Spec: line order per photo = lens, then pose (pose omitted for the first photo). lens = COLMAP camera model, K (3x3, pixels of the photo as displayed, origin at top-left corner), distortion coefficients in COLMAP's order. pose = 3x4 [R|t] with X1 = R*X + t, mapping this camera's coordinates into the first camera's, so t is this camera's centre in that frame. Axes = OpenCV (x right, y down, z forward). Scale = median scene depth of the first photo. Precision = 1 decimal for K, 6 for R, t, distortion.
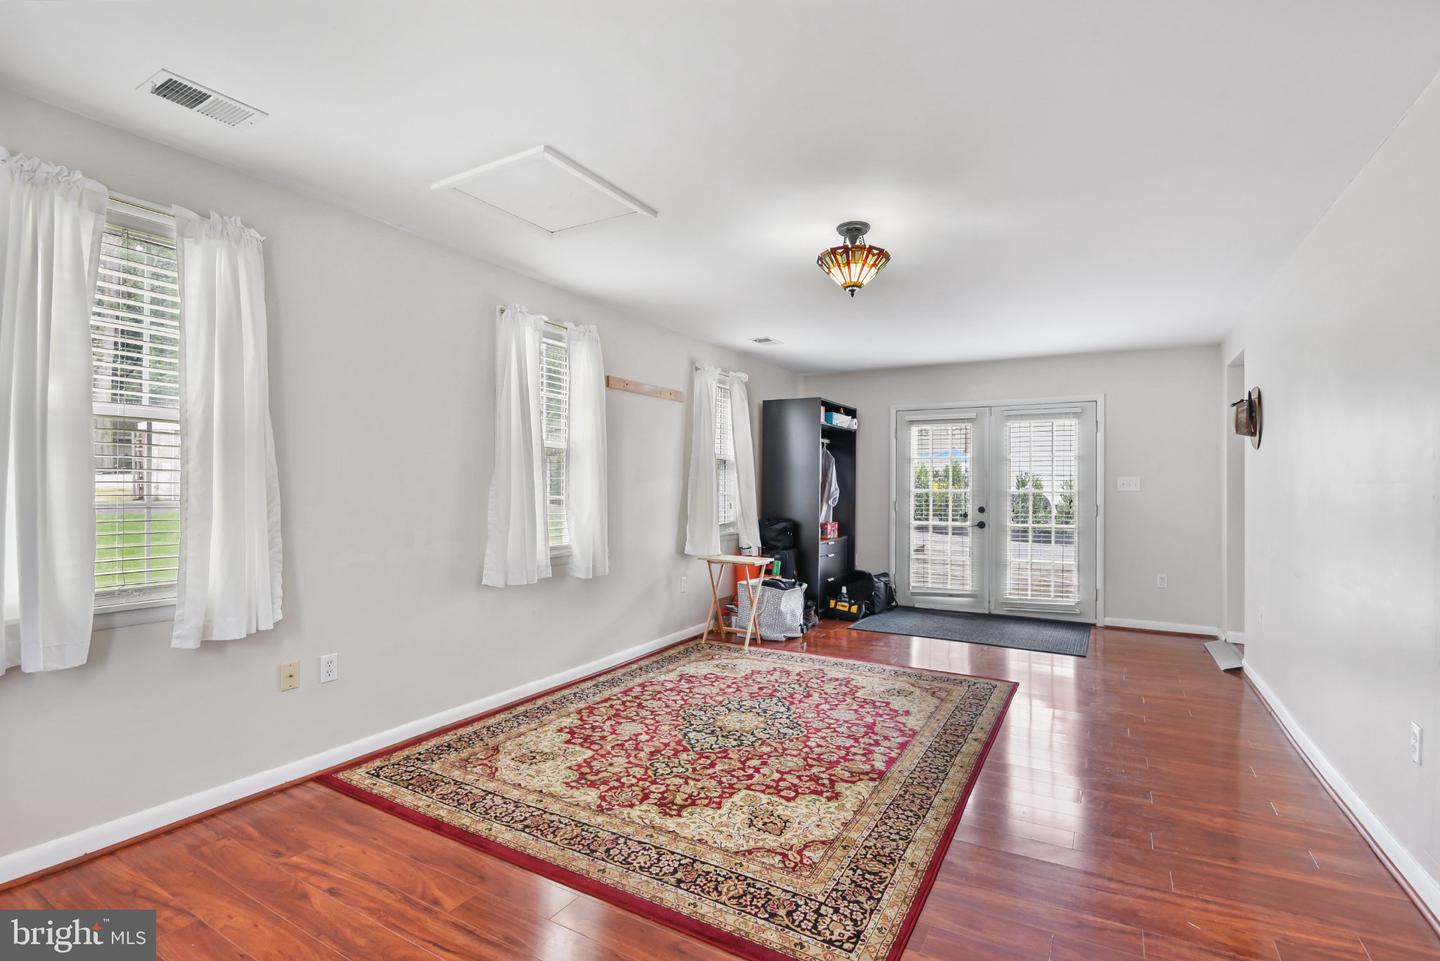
lens RADIAL K [[662.9, 0, 720.7], [0, 662.9, 484.2], [0, 0, 1]] dist [-0.011523, -0.005371]
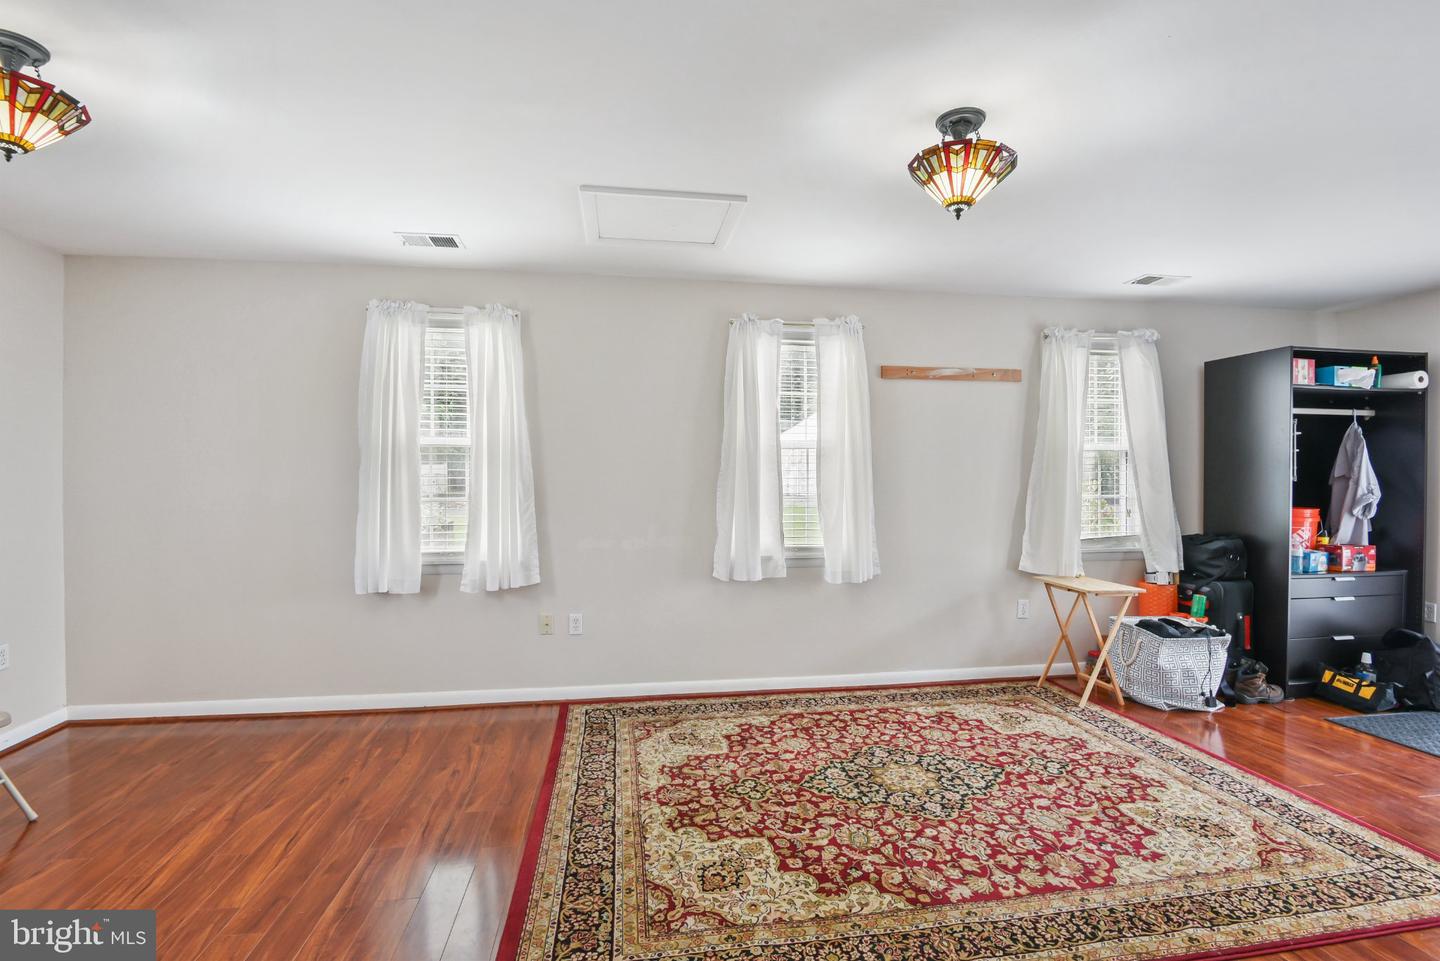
lens RADIAL K [[670.6, 0, 719.4], [0, 670.6, 490.1], [0, 0, 1]] dist [-0.001386, -0.015812]
pose [[0.630675, 0.005507, -0.776028, 0.536564], [0.003474, 0.999945, 0.009919, -0.003019], [0.776039, -0.008951, 0.630621, 0.318950]]
